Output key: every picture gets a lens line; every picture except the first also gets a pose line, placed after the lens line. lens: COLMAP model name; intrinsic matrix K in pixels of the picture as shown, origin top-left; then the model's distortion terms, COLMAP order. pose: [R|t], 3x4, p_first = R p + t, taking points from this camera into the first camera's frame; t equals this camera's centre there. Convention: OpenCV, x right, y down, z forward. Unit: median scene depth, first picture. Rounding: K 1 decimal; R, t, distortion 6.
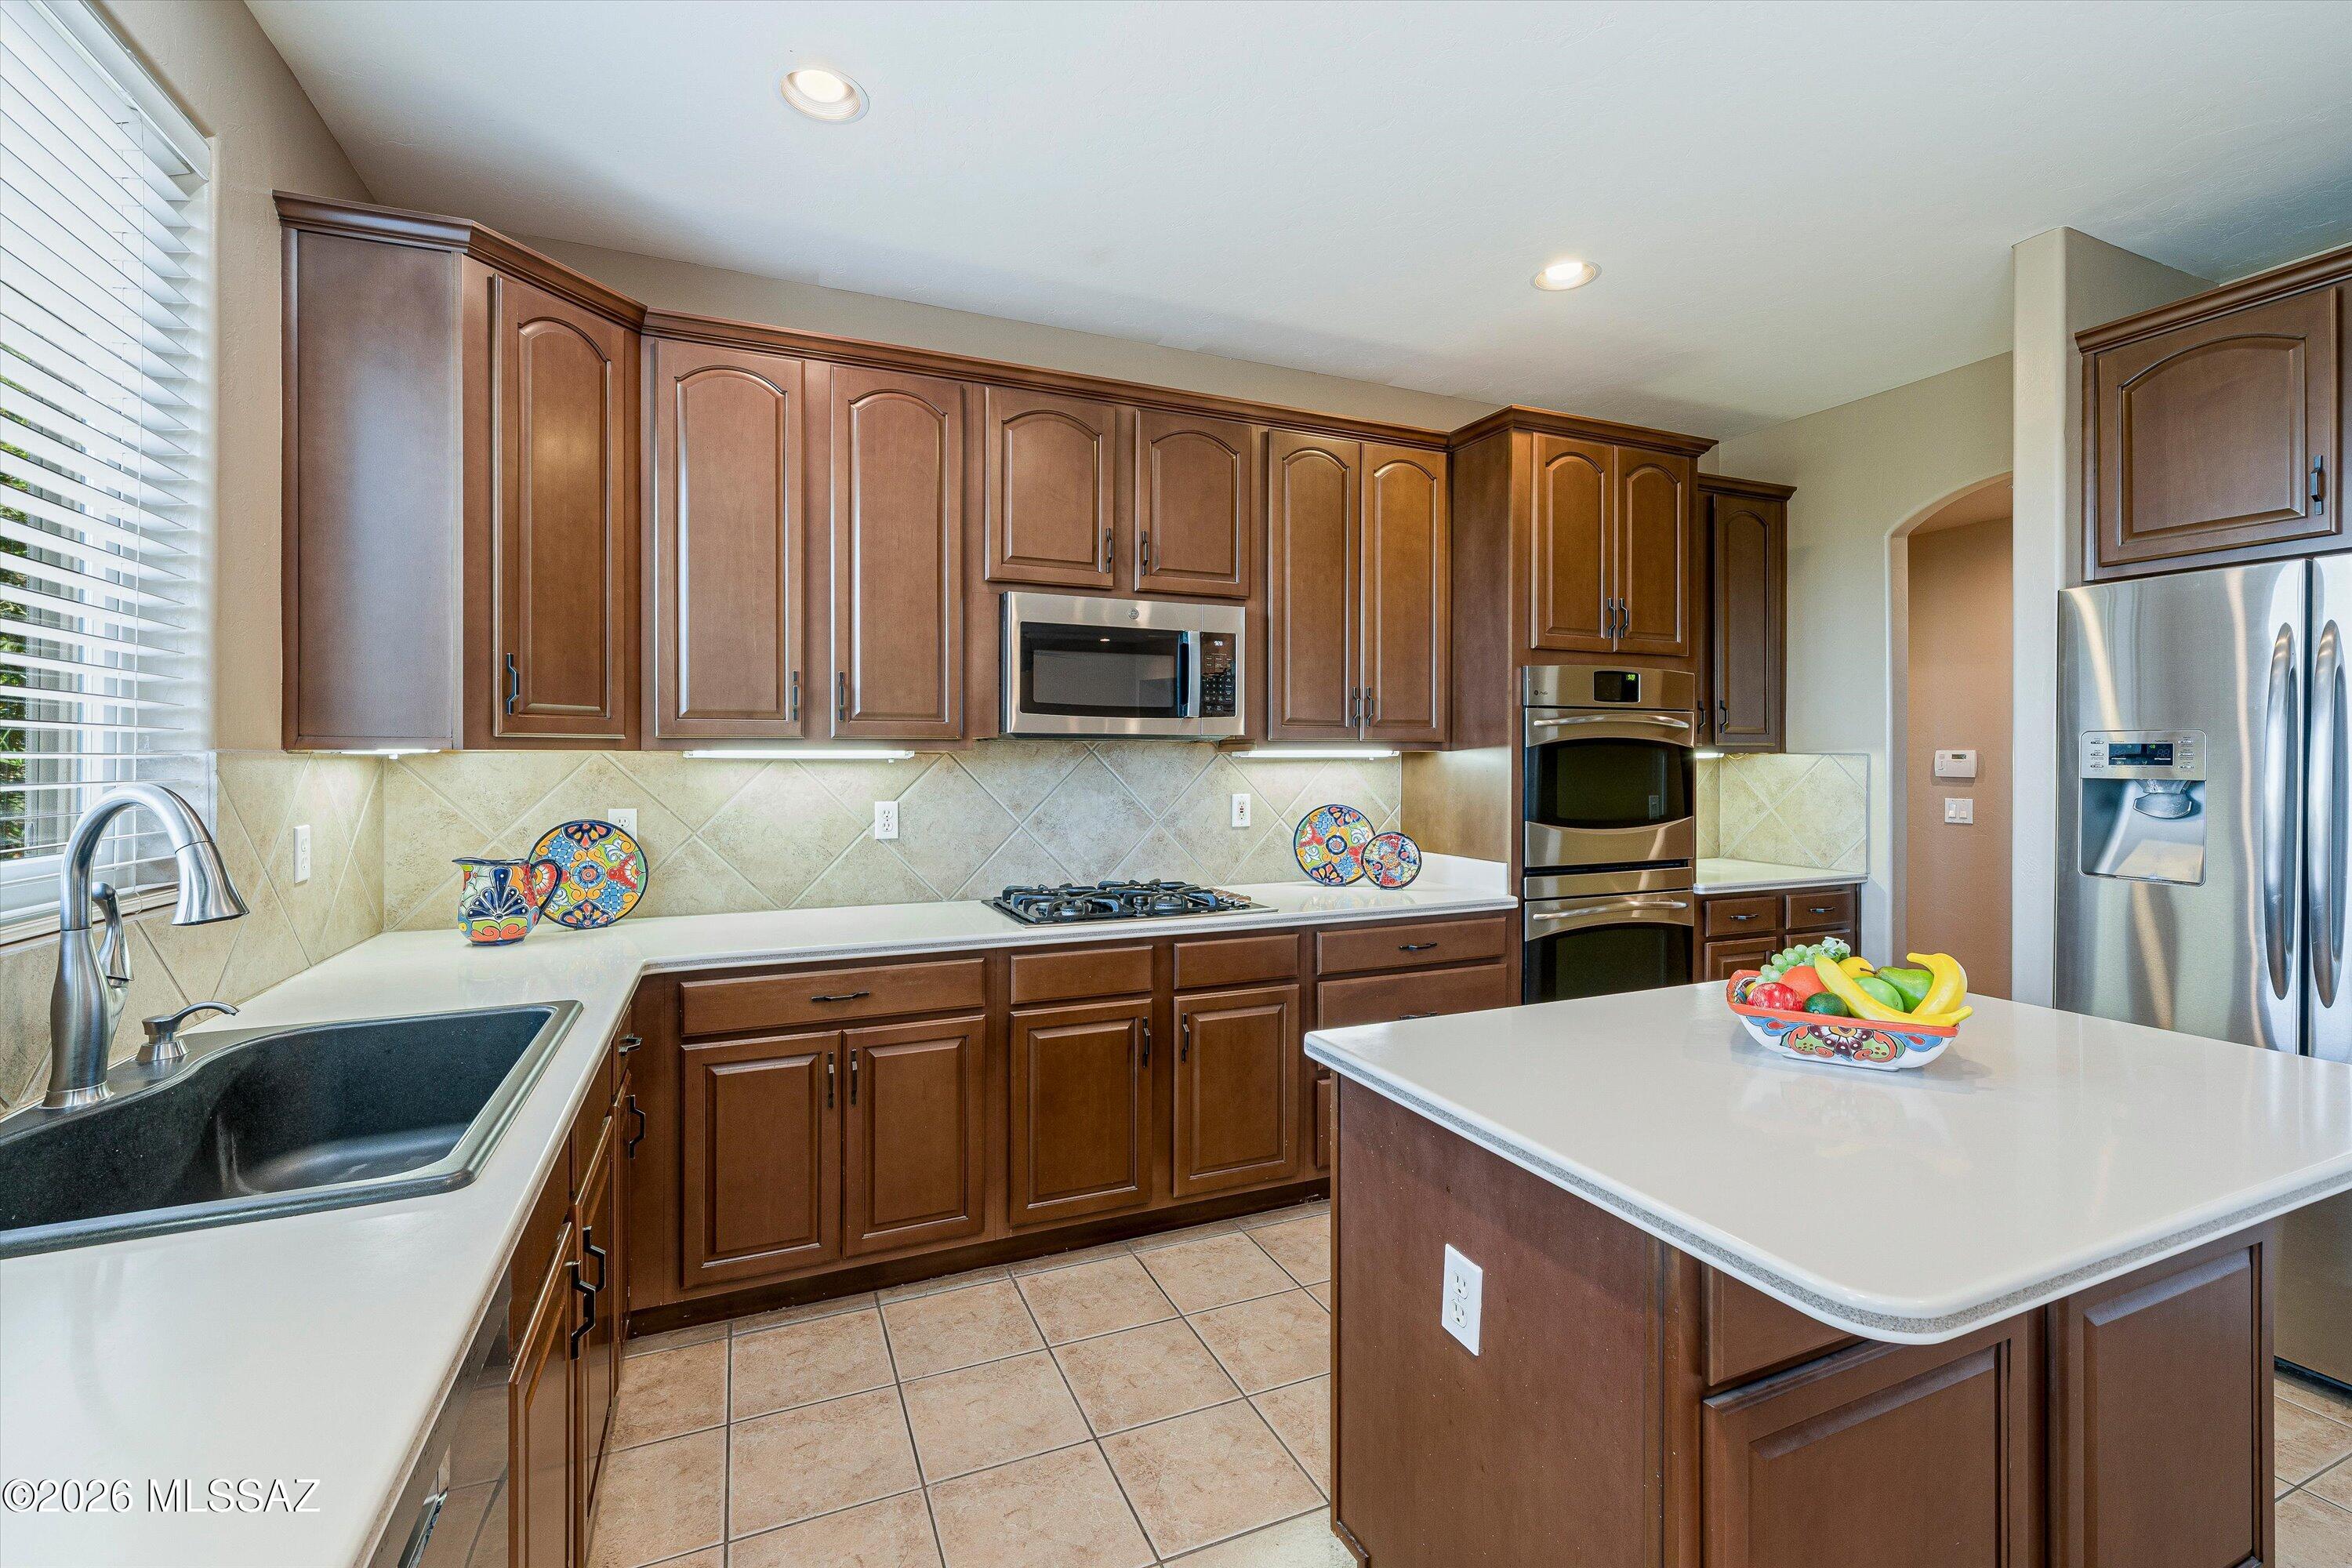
lens RADIAL K [[1005.6, 0, 1163.7], [0, 1005.6, 762.6], [0, 0, 1]] dist [-0.001059, 0.000431]
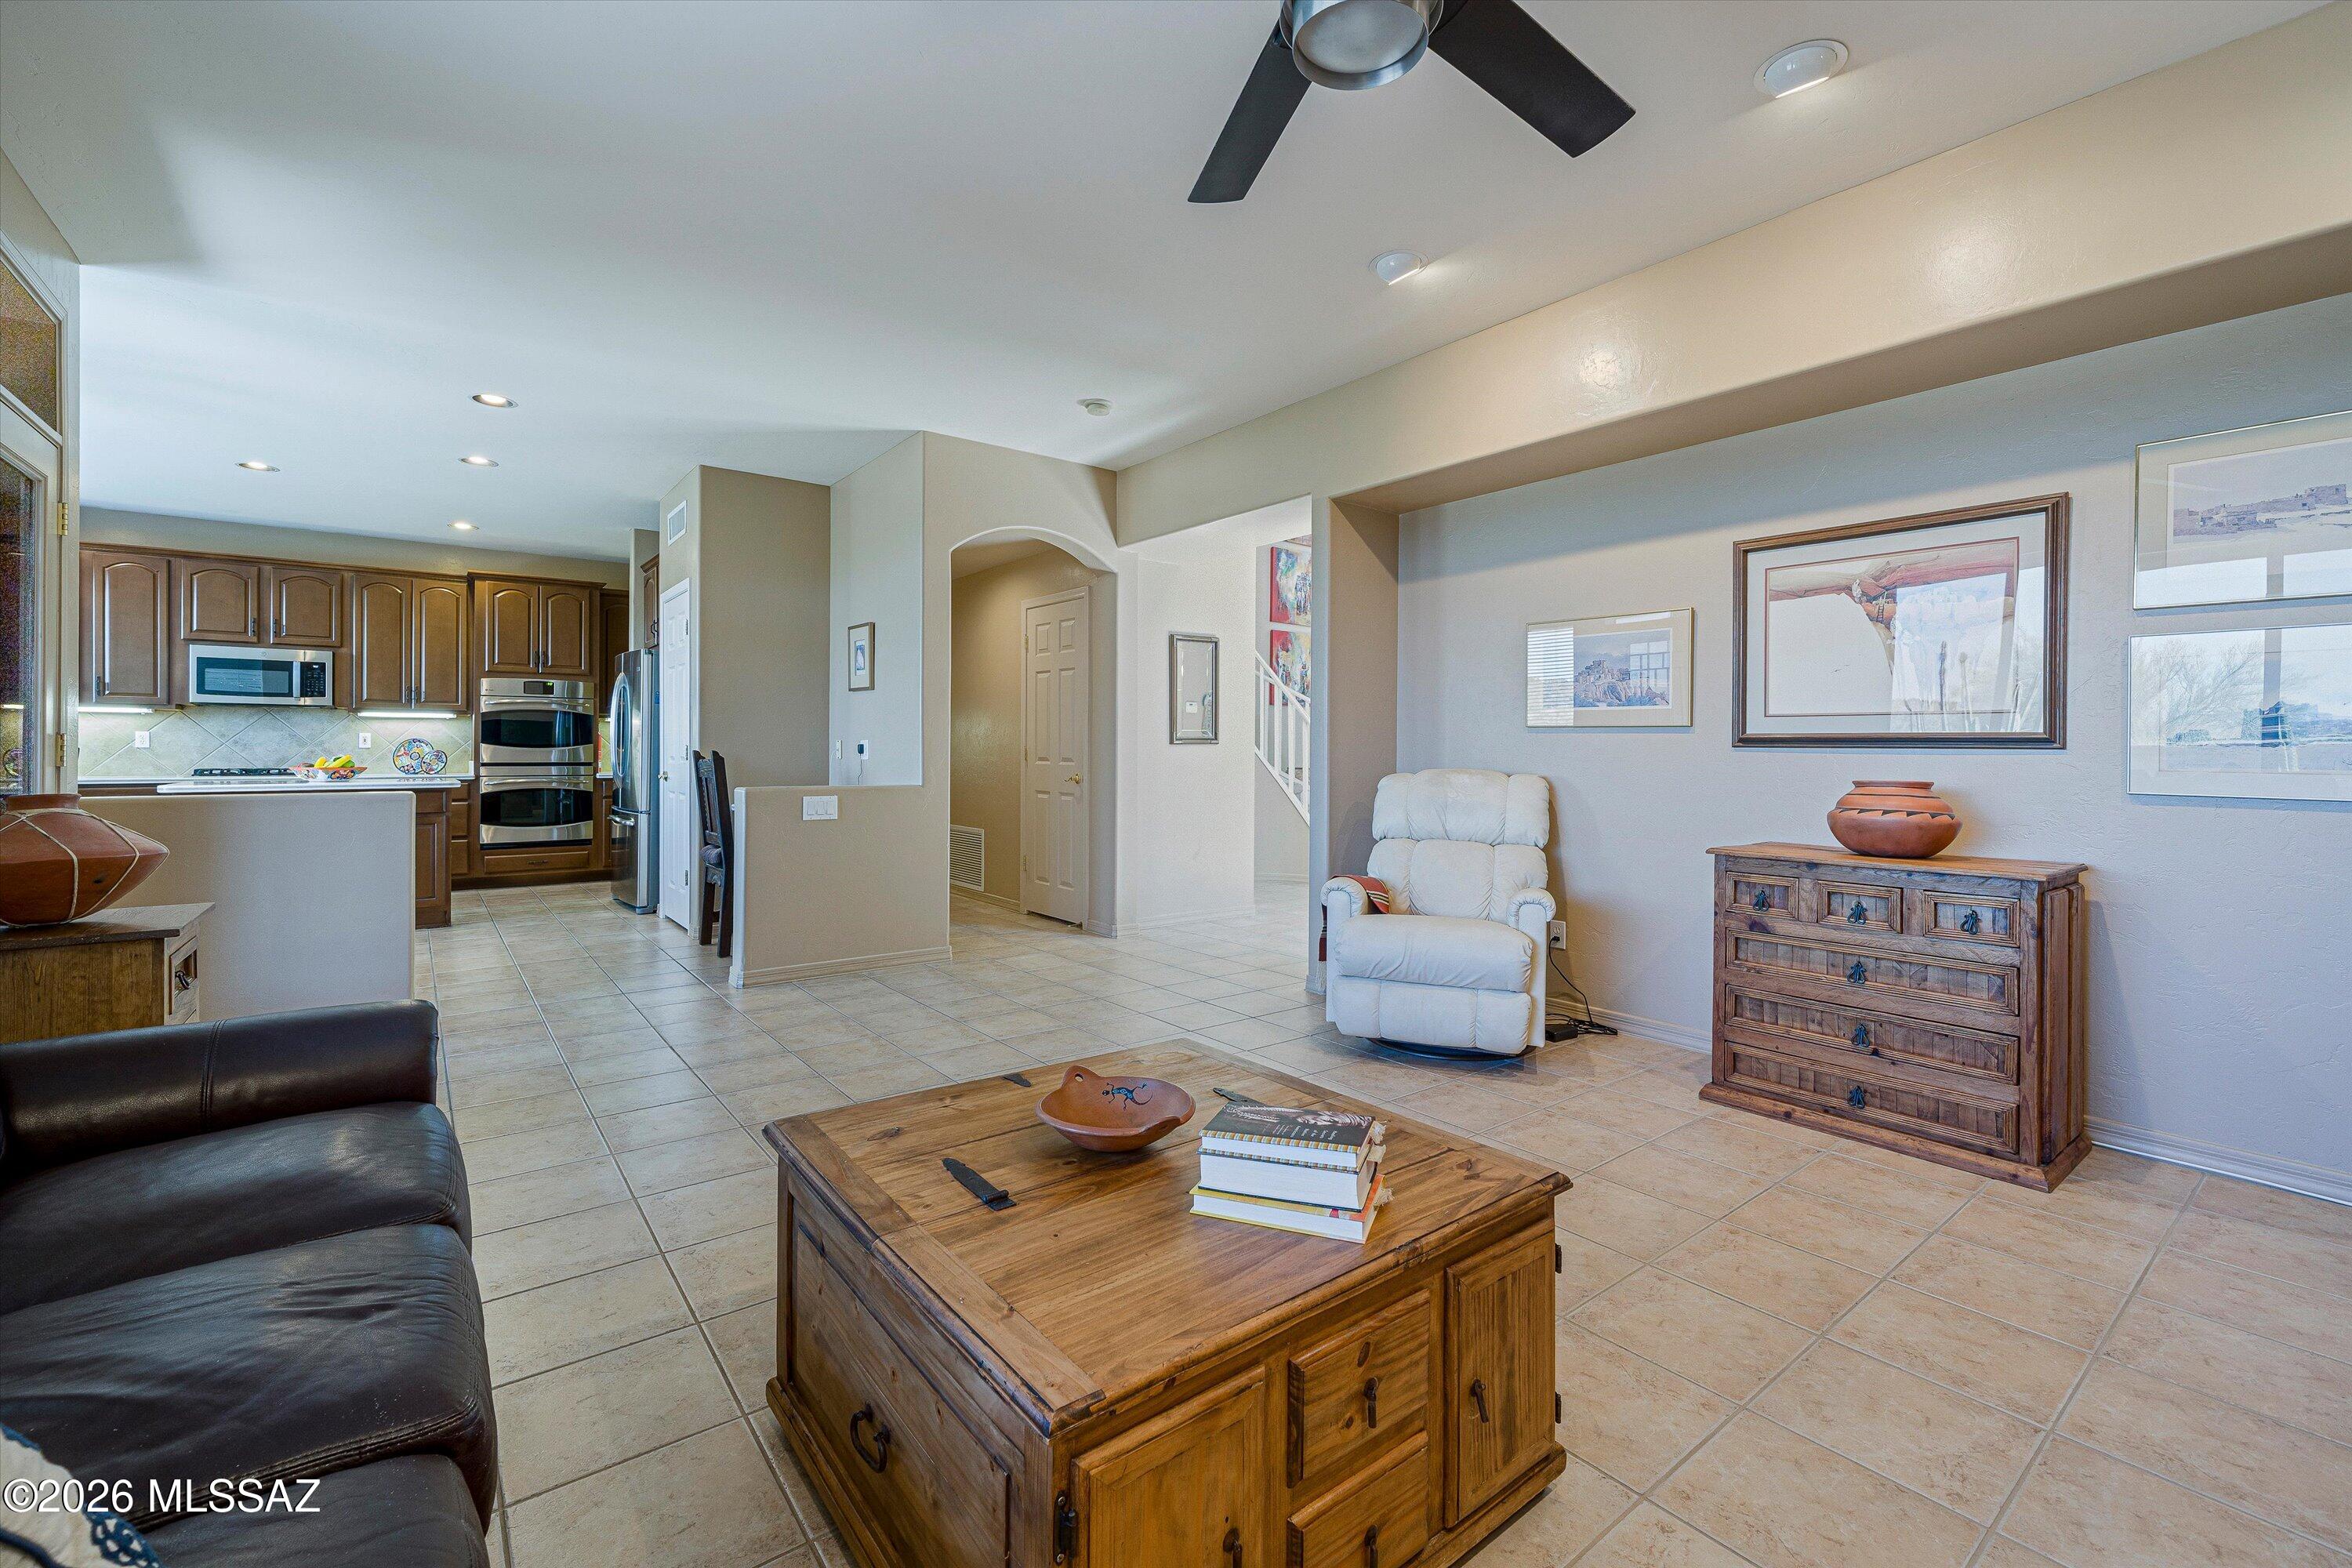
lens RADIAL K [[1005.6, 0, 1185.9], [0, 1005.6, 745.8], [0, 0, 1]] dist [-0.001059, 0.000431]
pose [[0.967500, 0.006266, 0.252792, 1.426298], [-0.004549, 0.999962, -0.007373, 0.076393], [-0.252828, 0.005983, 0.967493, -1.796463]]
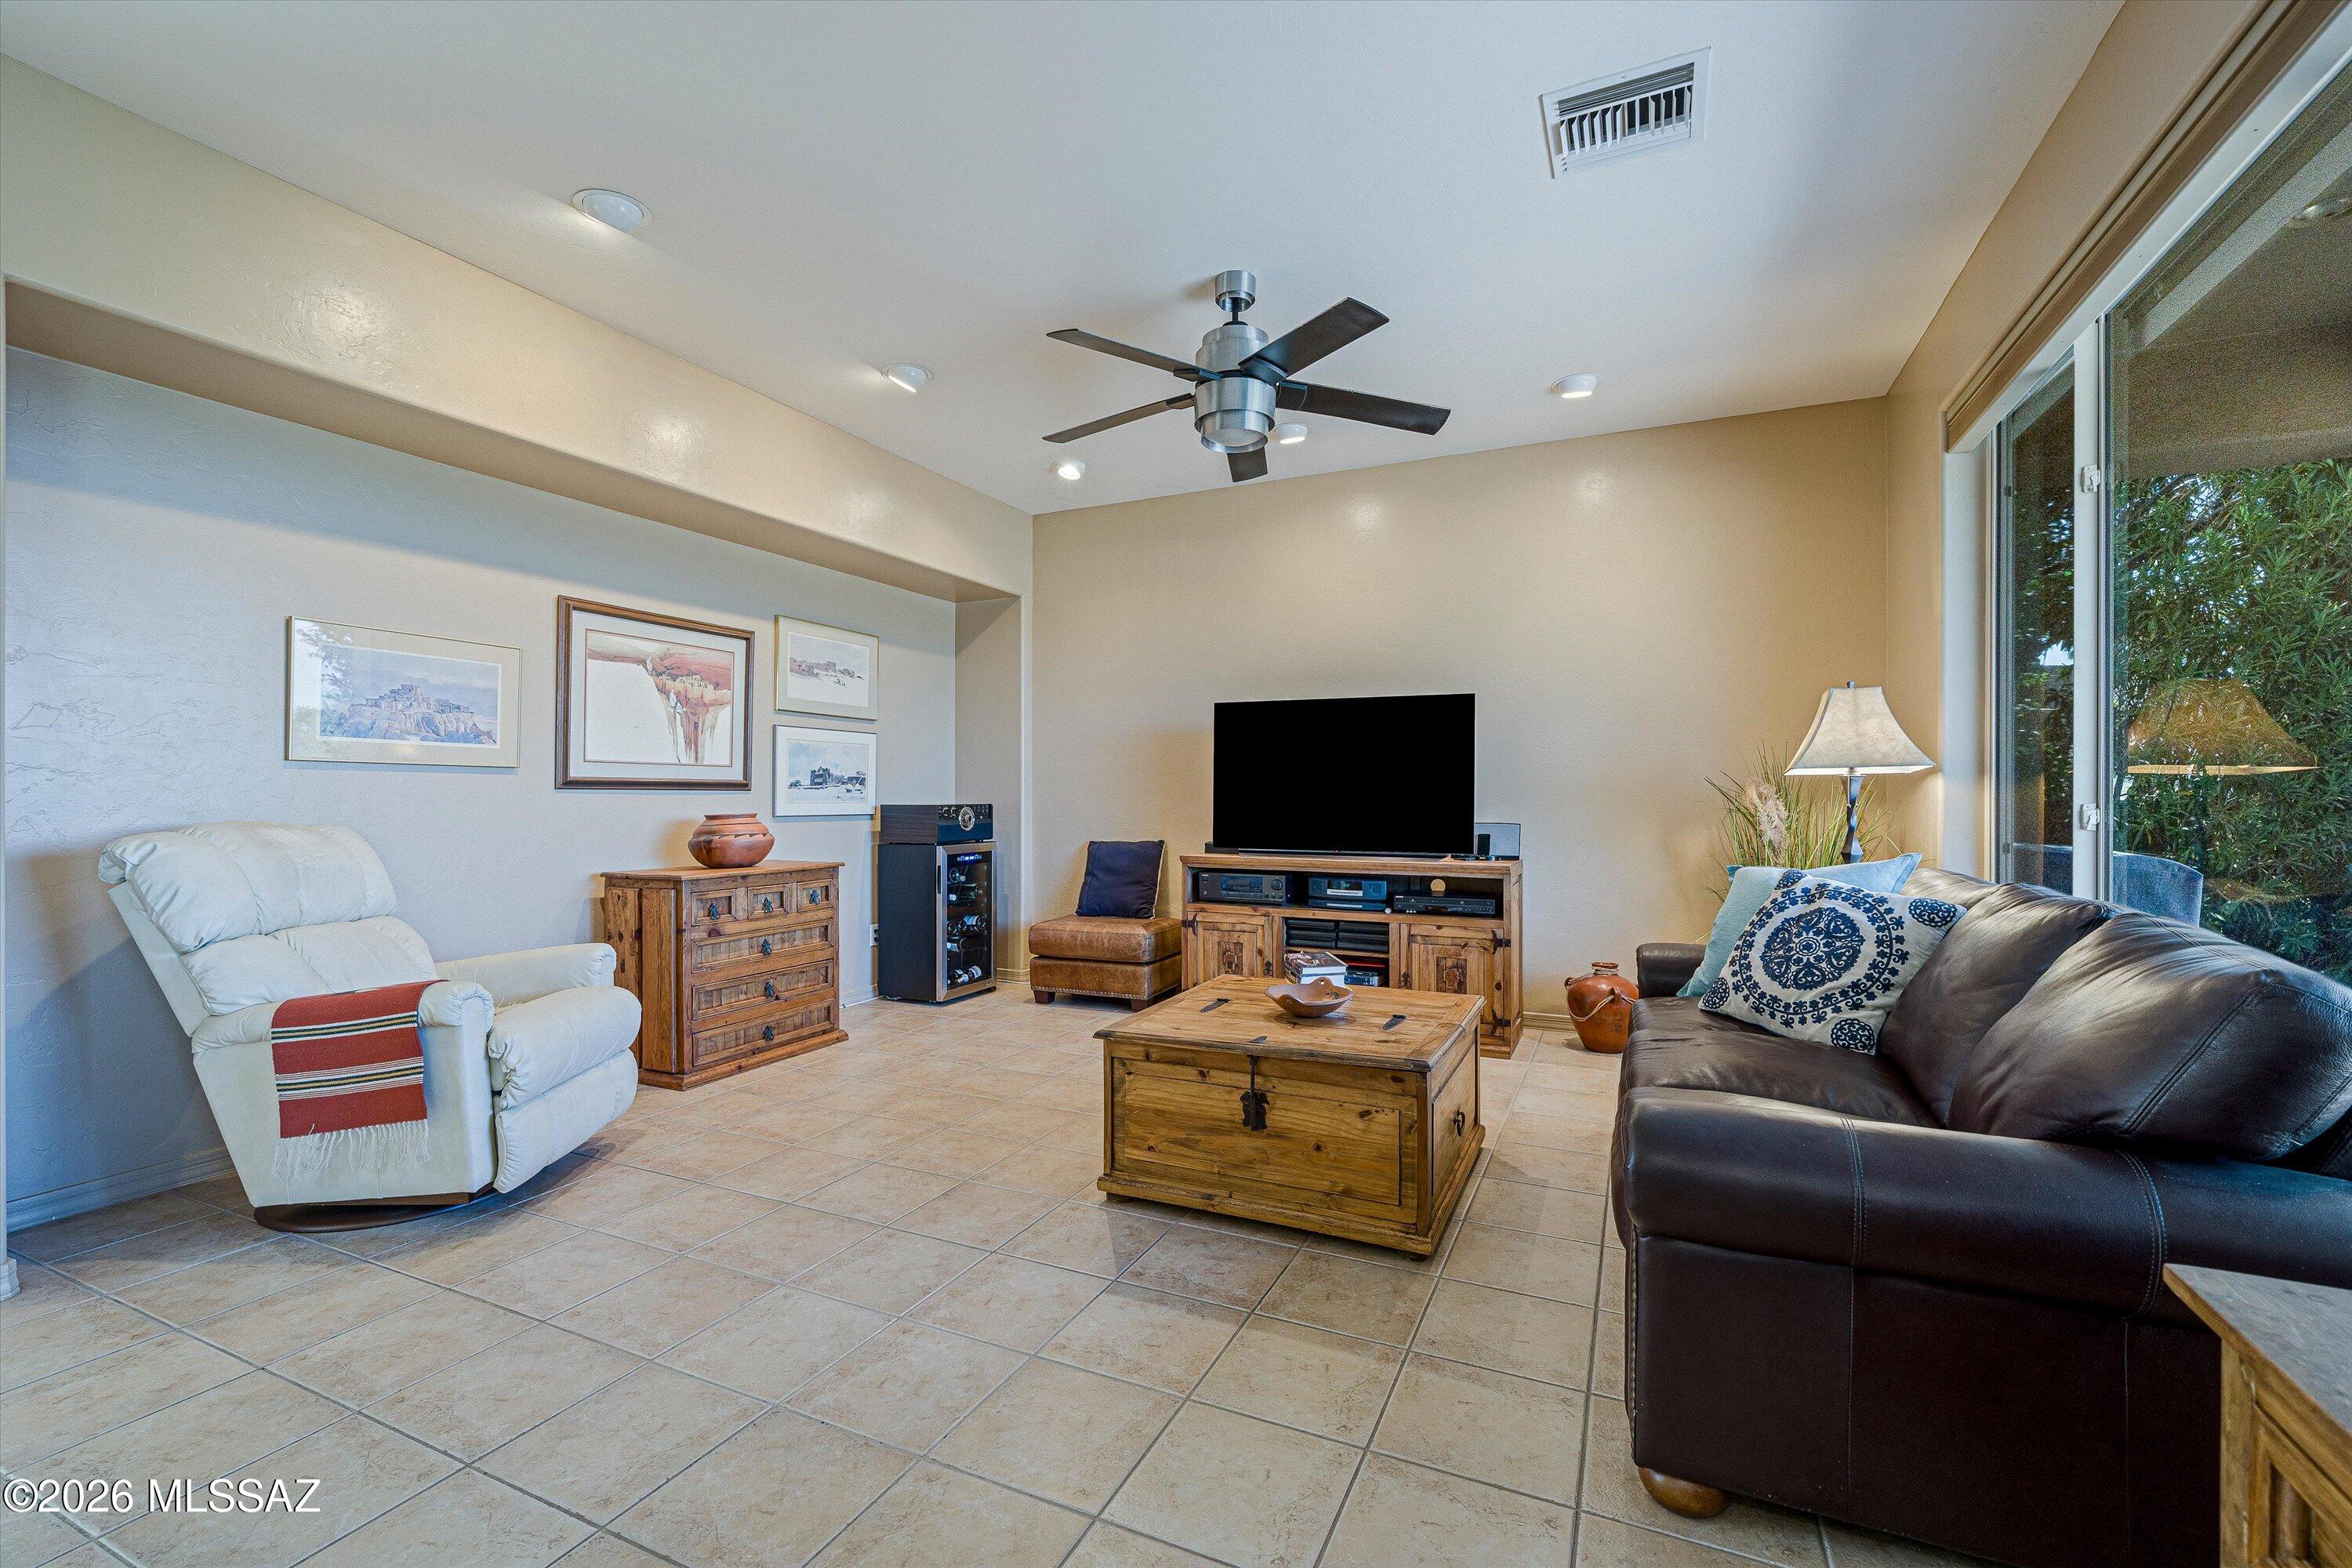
lens RADIAL K [[1005.6, 0, 1176.7], [0, 1005.6, 794.5], [0, 0, 1]] dist [-0.001059, 0.000431]
pose [[-0.665307, -0.000567, 0.746569, 0.910741], [0.002495, 0.999992, 0.002983, 0.071441], [-0.746565, 0.003848, -0.665301, -0.577643]]
